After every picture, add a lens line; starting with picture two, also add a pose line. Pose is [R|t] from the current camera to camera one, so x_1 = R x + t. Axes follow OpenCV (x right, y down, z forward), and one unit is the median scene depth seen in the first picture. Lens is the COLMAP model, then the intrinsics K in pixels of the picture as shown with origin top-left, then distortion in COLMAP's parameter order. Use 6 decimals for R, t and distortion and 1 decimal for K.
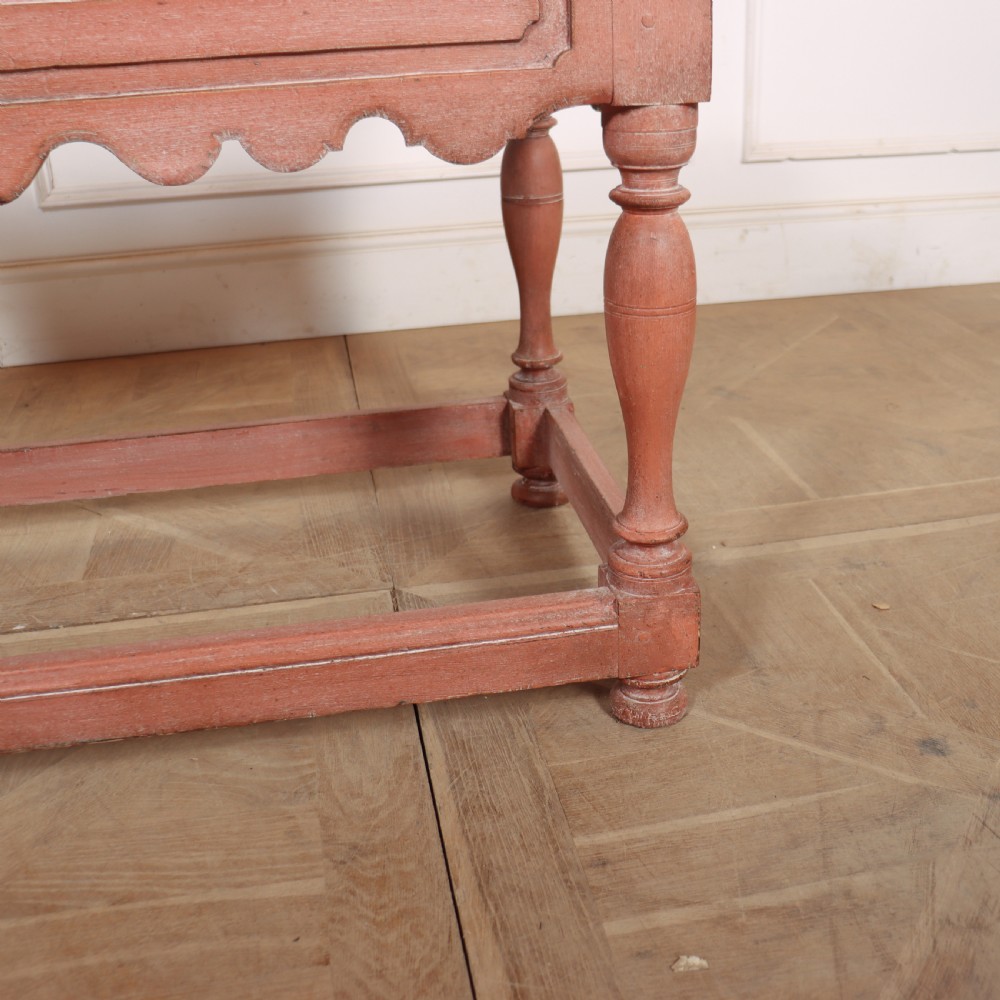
lens RADIAL K [[1202.7, 0, 542.6], [0, 1202.7, 493.2], [0, 0, 1]] dist [-0.123995, 0.000000]
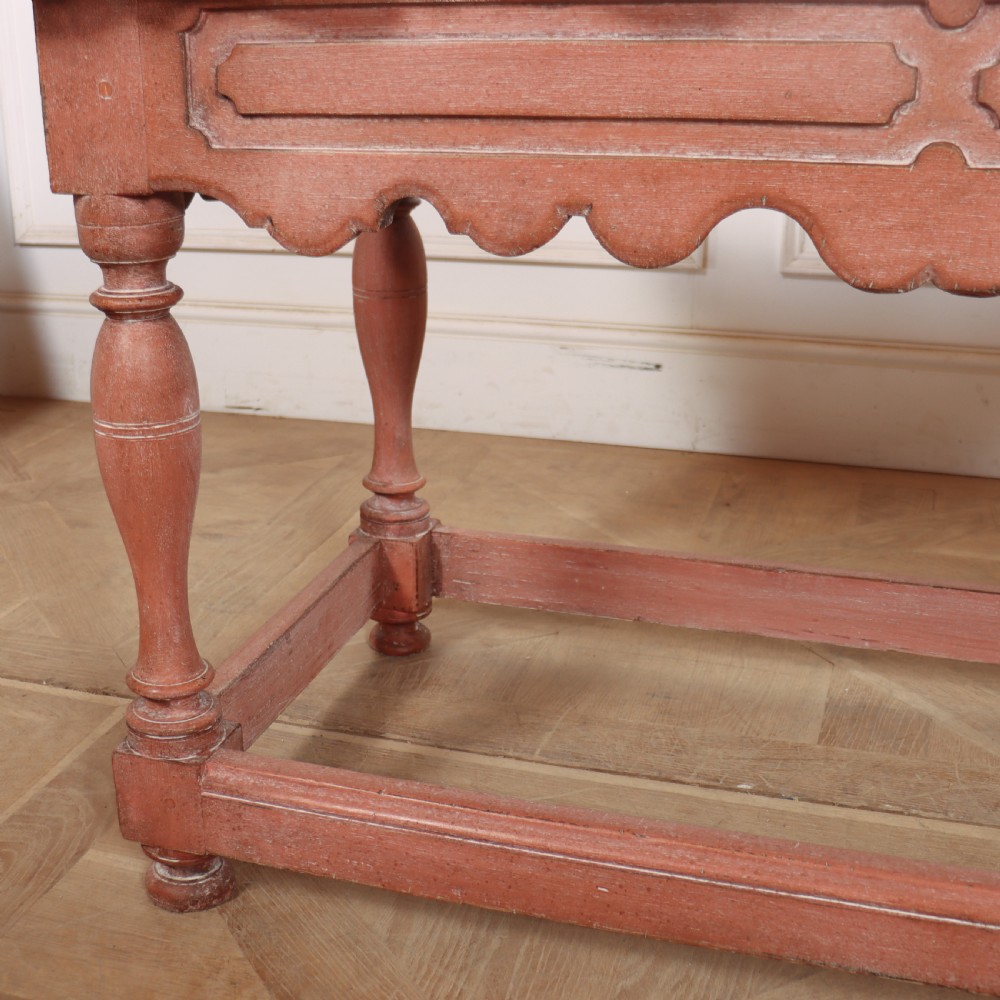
lens RADIAL K [[1445.6, 0, 409.9], [0, 1445.6, 588.1], [0, 0, 1]] dist [-0.137731, 0.000000]
pose [[0.852048, 0.205311, -0.481521, -0.224427], [-0.216461, 0.975733, 0.033006, -0.002643], [0.476612, 0.076107, 0.875813, 0.006360]]
